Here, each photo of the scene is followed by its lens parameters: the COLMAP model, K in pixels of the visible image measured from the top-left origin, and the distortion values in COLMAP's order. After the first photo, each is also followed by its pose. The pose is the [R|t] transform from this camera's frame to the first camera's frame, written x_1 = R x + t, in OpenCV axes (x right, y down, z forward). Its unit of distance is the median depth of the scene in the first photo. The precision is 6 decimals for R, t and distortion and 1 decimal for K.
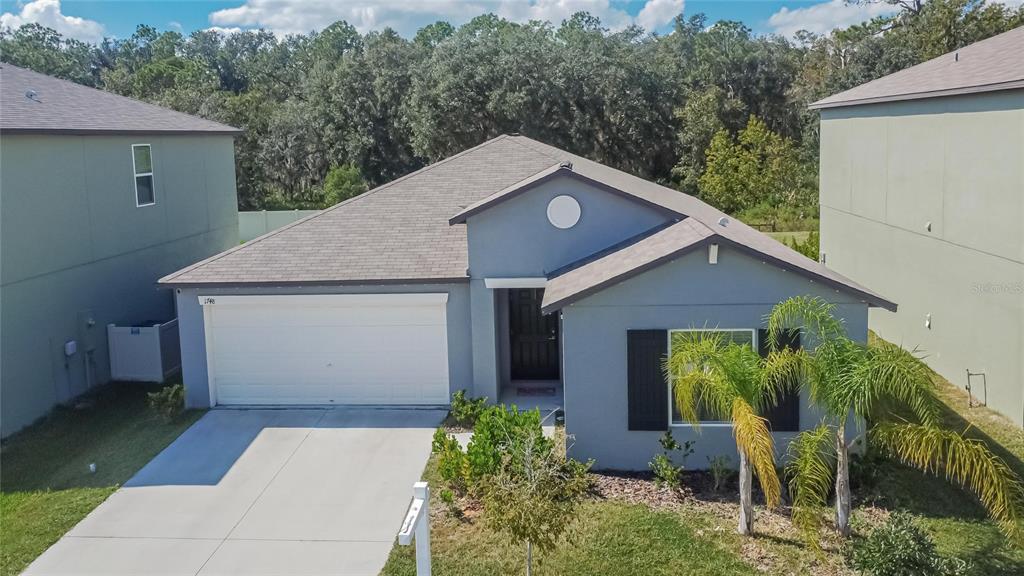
lens RADIAL K [[818.4, 0, 488.7], [0, 818.4, 242.6], [0, 0, 1]] dist [0.003198, 0.015068]
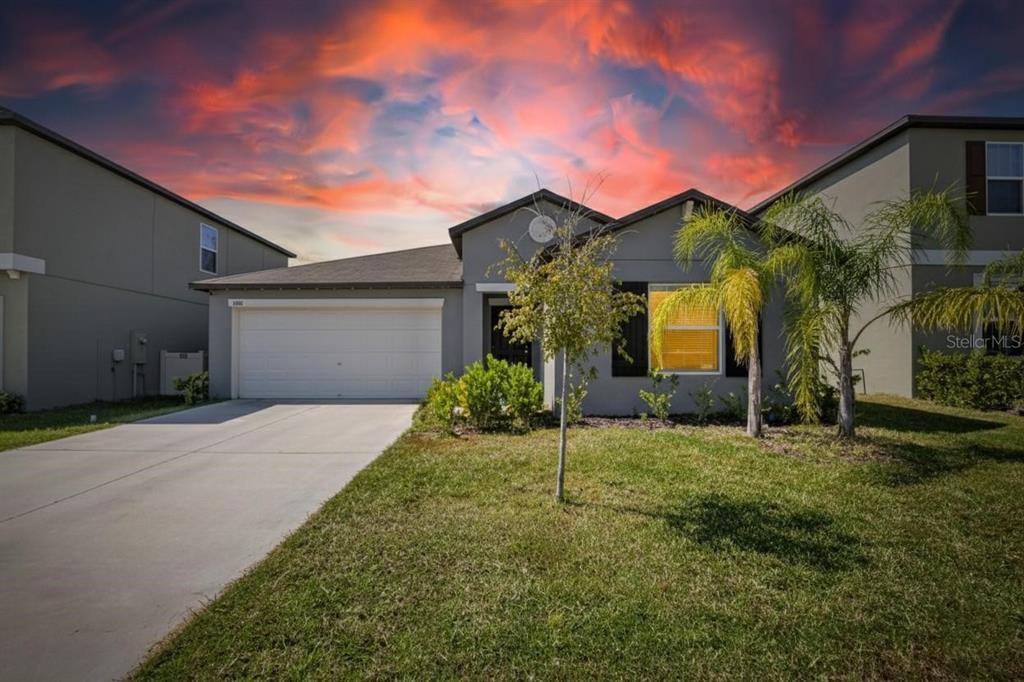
lens RADIAL K [[461.7, 0, 505.9], [0, 461.7, 357.0], [0, 0, 1]] dist [-0.025323, 0.002361]
pose [[0.994208, 0.030989, 0.102907, -0.024688], [-0.017532, 0.991465, -0.129190, 0.218443], [-0.106032, 0.126638, 0.986266, 0.316246]]
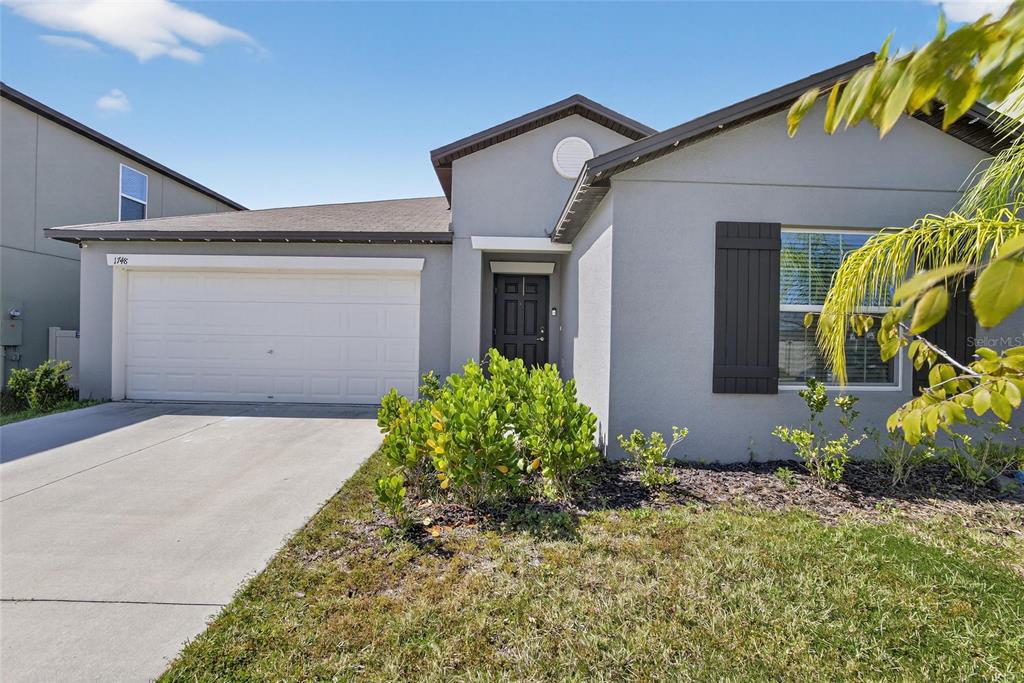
lens RADIAL K [[452.8, 0, 503.9], [0, 452.8, 343.0], [0, 0, 1]] dist [-0.031345, 0.004989]
pose [[0.992900, 0.048615, 0.108567, -0.014758], [-0.035758, 0.992444, -0.117372, 0.181955], [-0.113453, 0.112656, 0.987136, 0.527687]]
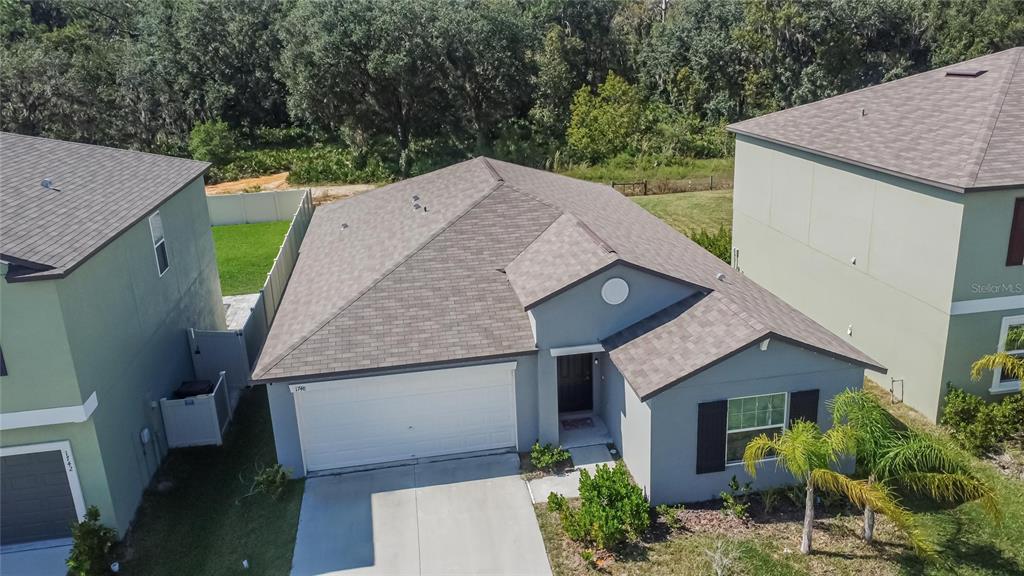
lens RADIAL K [[771.3, 0, 520.3], [0, 771.3, 280.1], [0, 0, 1]] dist [0.009399, -0.004065]
pose [[0.963913, -0.088023, 0.251246, -0.294638], [0.043640, 0.983234, 0.177049, -0.235234], [-0.262618, -0.159696, 0.951593, -0.039454]]
